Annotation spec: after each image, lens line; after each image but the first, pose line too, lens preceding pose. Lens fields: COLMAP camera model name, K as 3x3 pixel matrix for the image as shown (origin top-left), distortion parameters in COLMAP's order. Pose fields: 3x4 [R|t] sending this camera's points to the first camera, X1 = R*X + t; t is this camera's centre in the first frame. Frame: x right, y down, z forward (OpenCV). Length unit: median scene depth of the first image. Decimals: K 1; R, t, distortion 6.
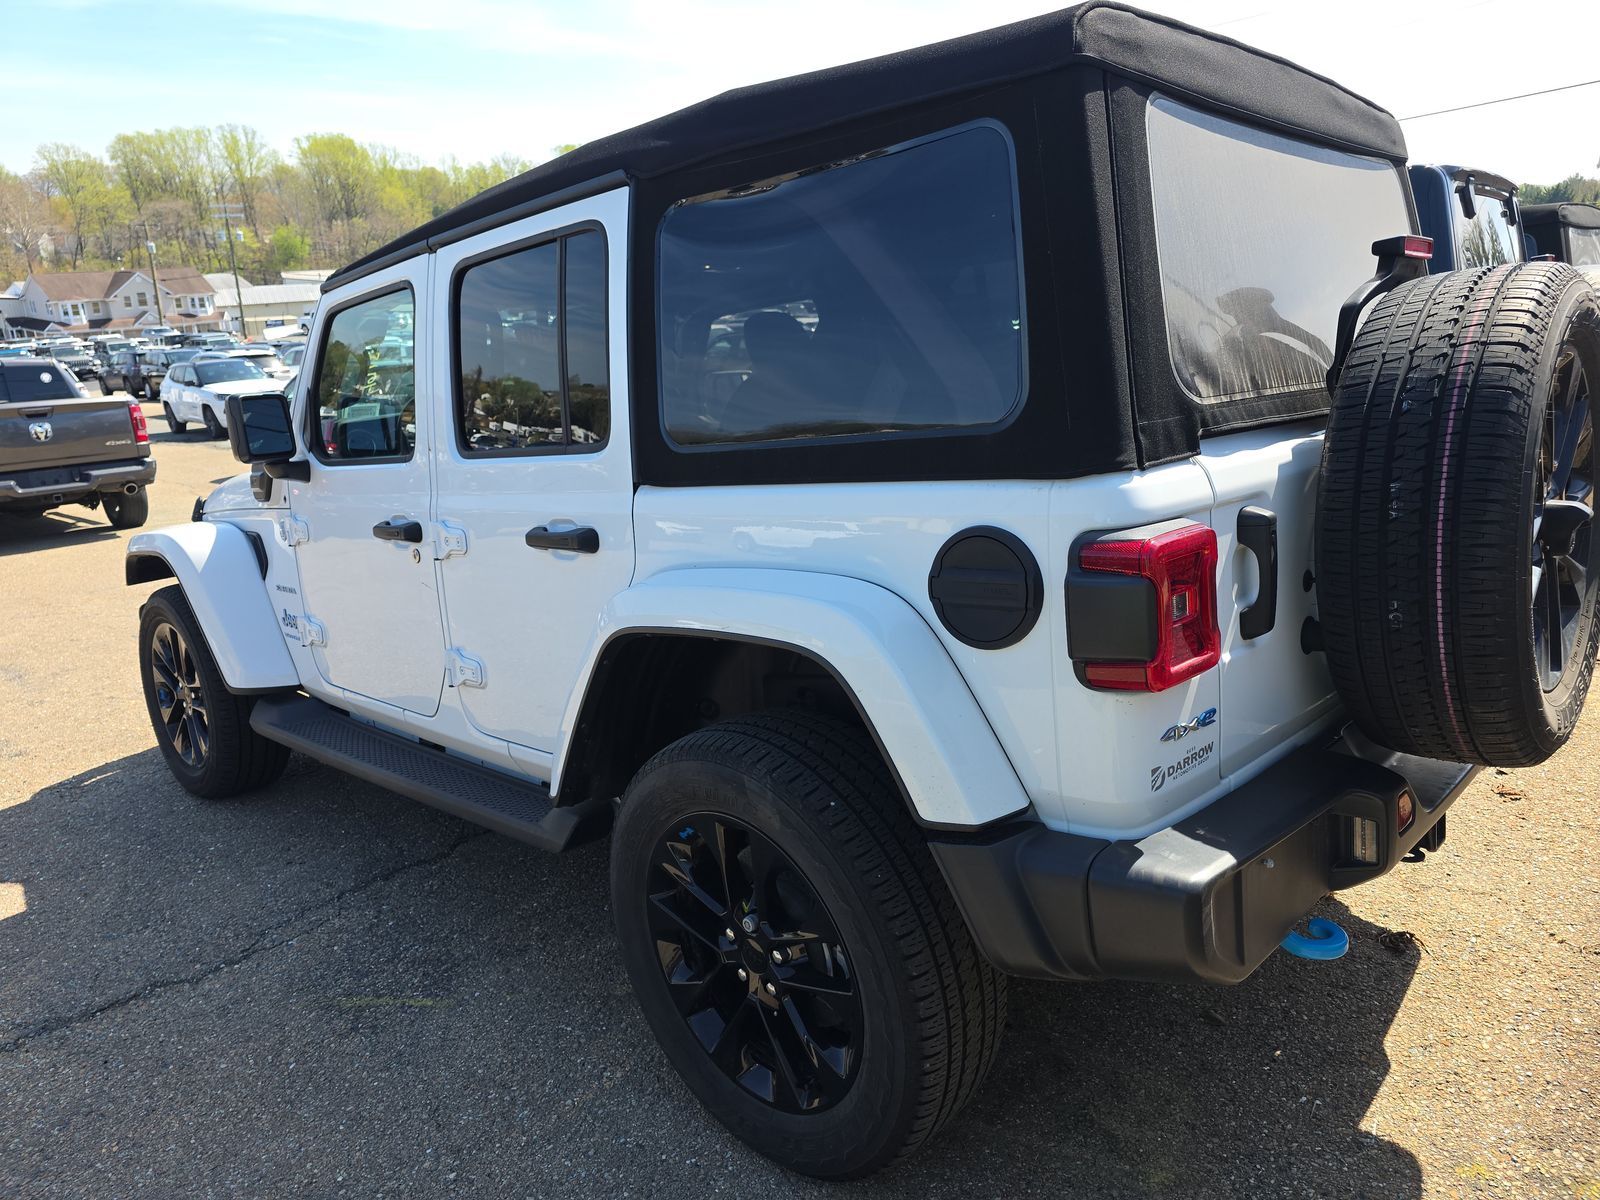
lens RADIAL K [[1071.6, 0, 800.0], [0, 1071.6, 600.0], [0, 0, 1]] dist [0.078127, -0.088739]
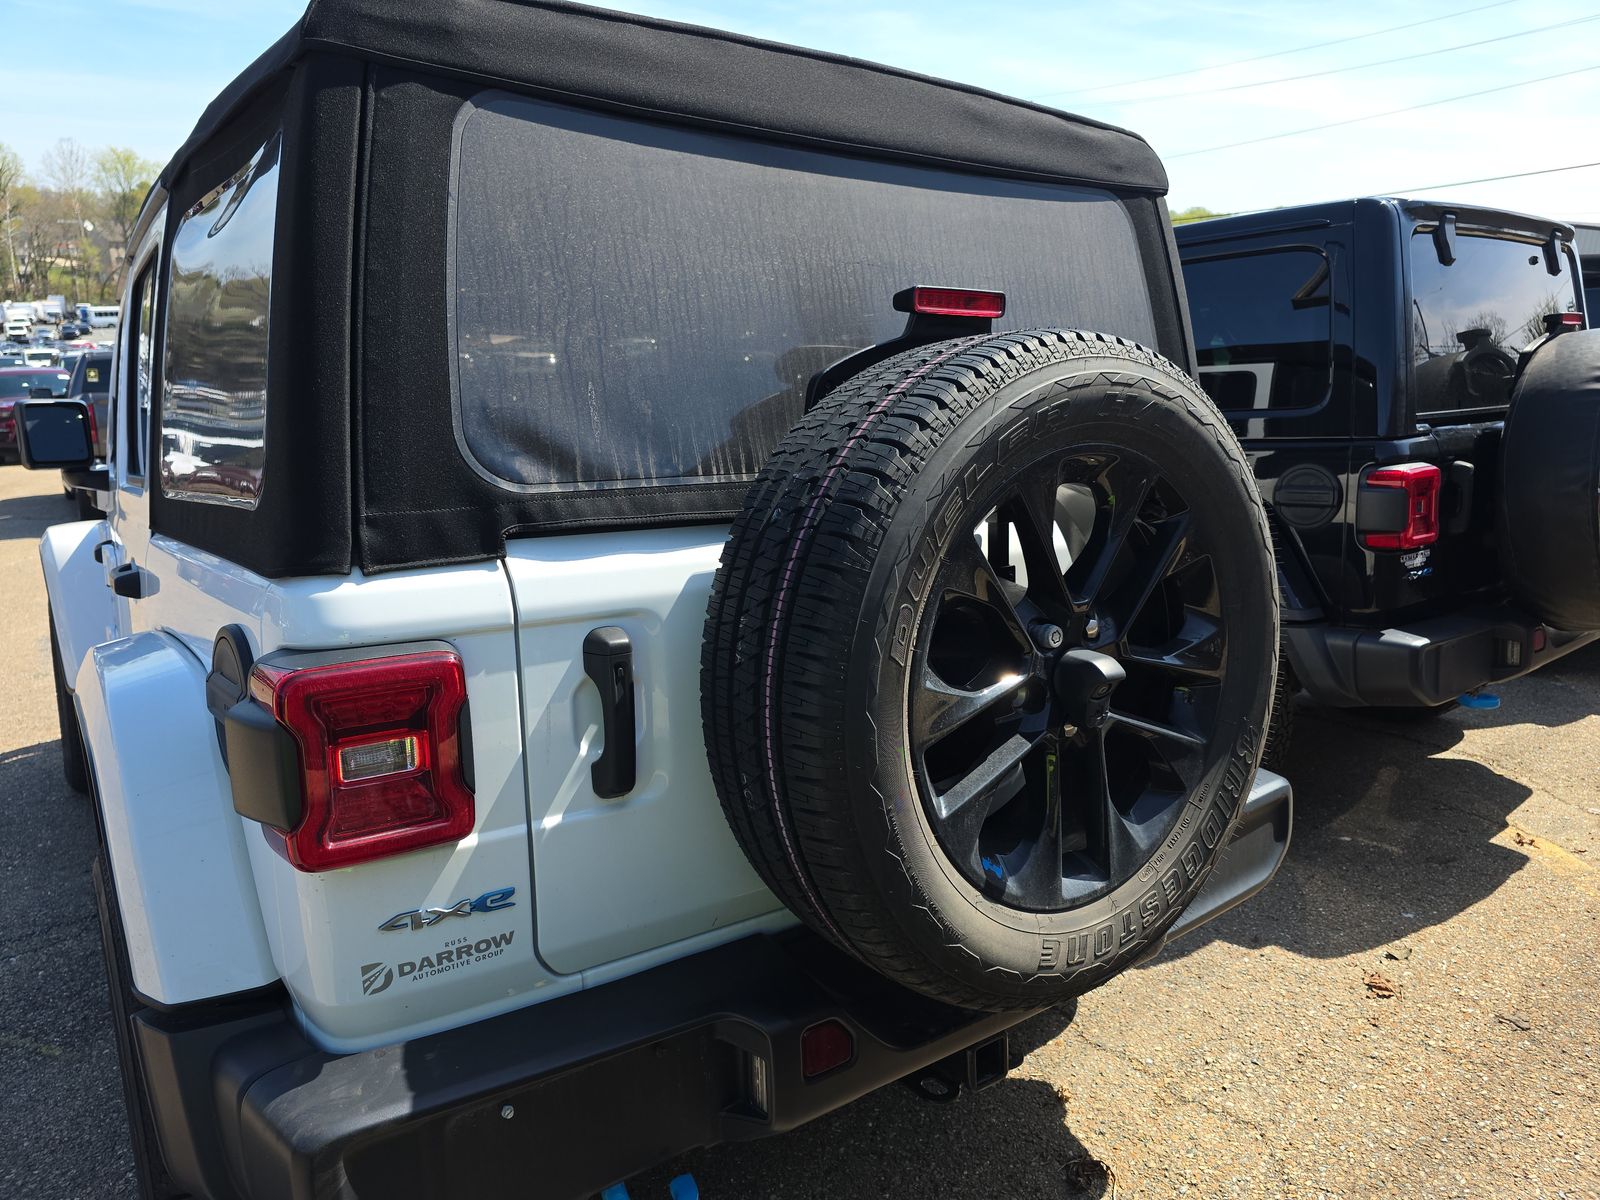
lens RADIAL K [[1071.6, 0, 800.0], [0, 1071.6, 600.0], [0, 0, 1]] dist [0.078127, -0.088739]
pose [[0.980916, 0.084124, -0.175293, 0.707363], [-0.087649, 0.996074, -0.012450, -0.112526], [0.173557, 0.027577, 0.984438, 0.279534]]
